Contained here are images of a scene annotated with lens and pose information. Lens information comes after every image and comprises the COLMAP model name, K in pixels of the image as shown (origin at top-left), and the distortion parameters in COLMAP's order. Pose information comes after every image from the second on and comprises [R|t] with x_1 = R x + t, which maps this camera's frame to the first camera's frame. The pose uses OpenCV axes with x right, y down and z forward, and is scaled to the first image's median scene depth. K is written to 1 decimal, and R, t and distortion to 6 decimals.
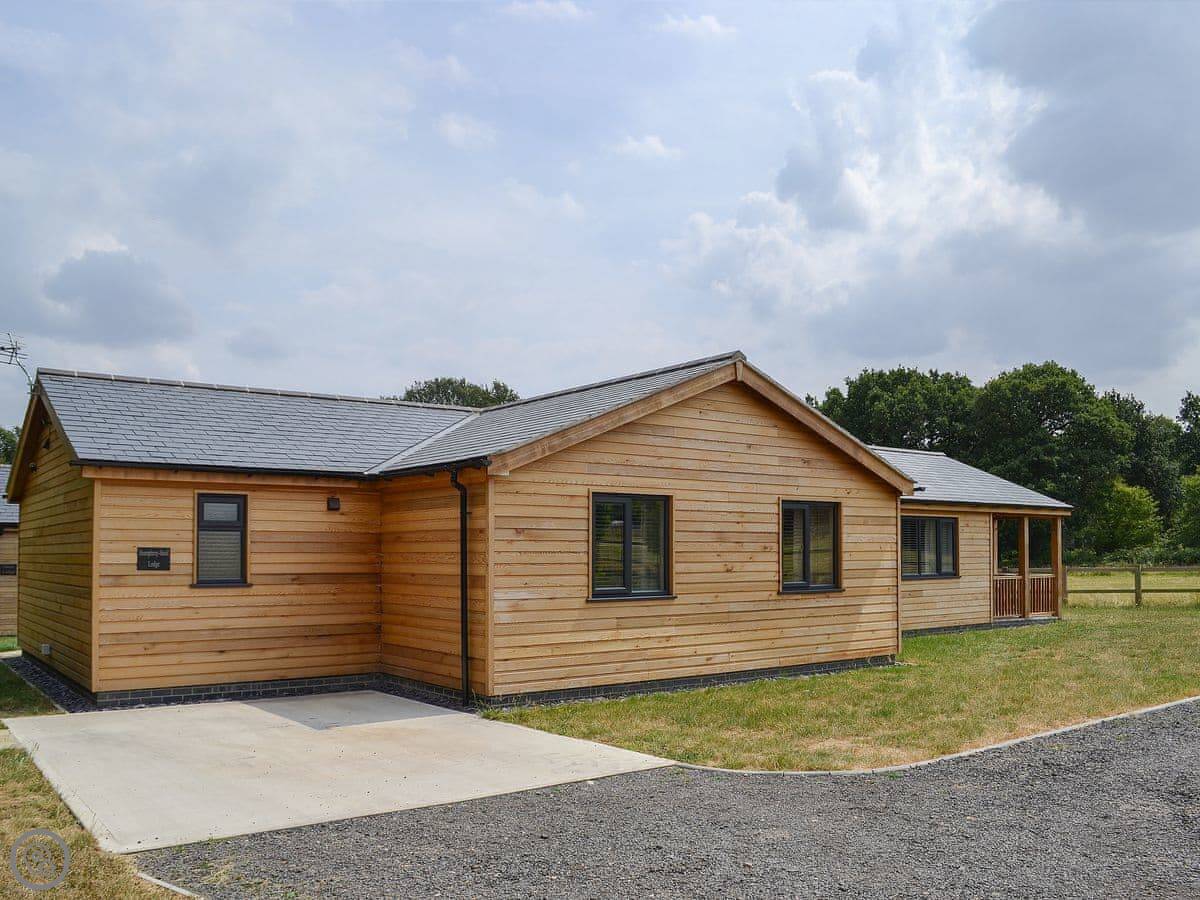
lens RADIAL K [[993.1, 0, 597.4], [0, 993.1, 496.6], [0, 0, 1]] dist [-0.089675, 0.001855]
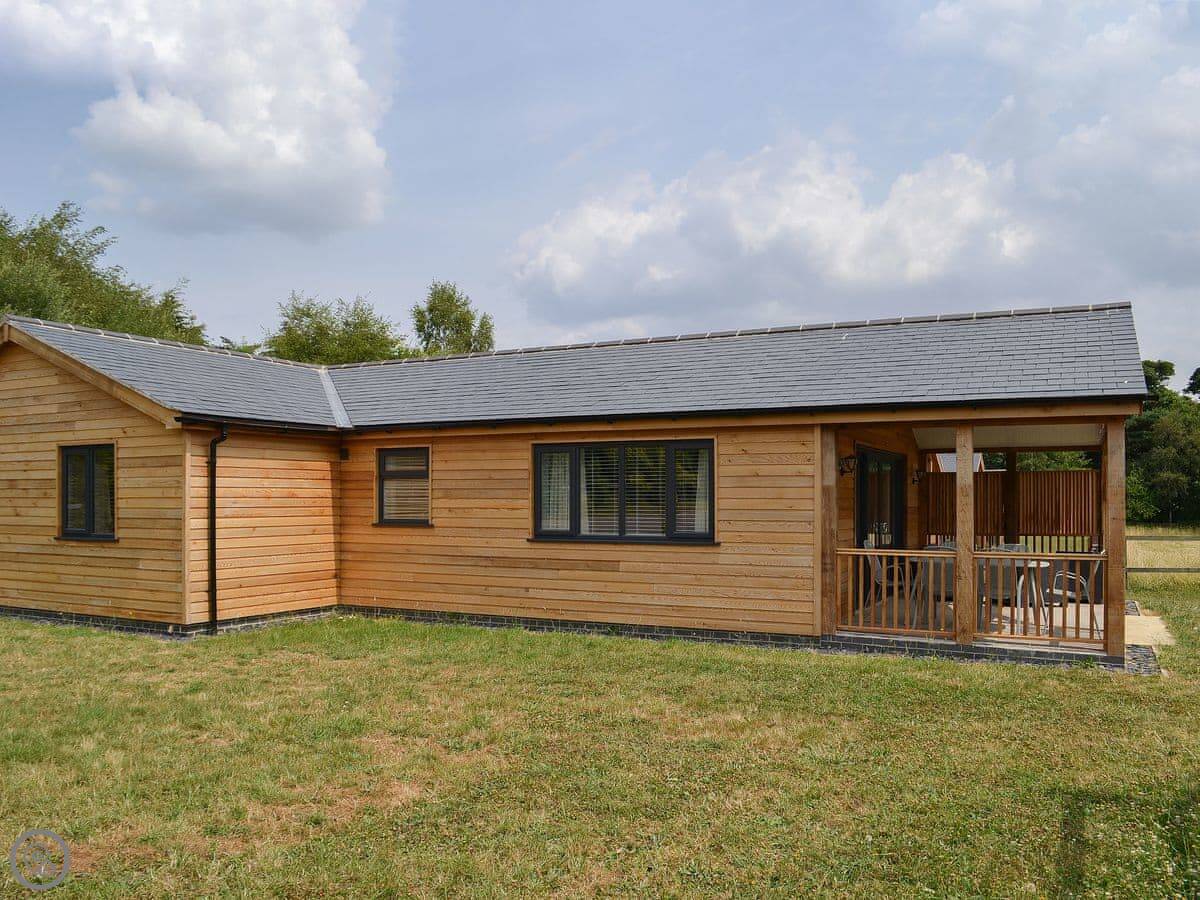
lens RADIAL K [[993.1, 0, 597.4], [0, 993.1, 496.6], [0, 0, 1]] dist [-0.089675, 0.001855]
pose [[0.440931, -0.000320, -0.897541, 0.760405], [0.049009, 0.998517, 0.023720, 0.033648], [0.896202, -0.054446, 0.440293, 0.614638]]
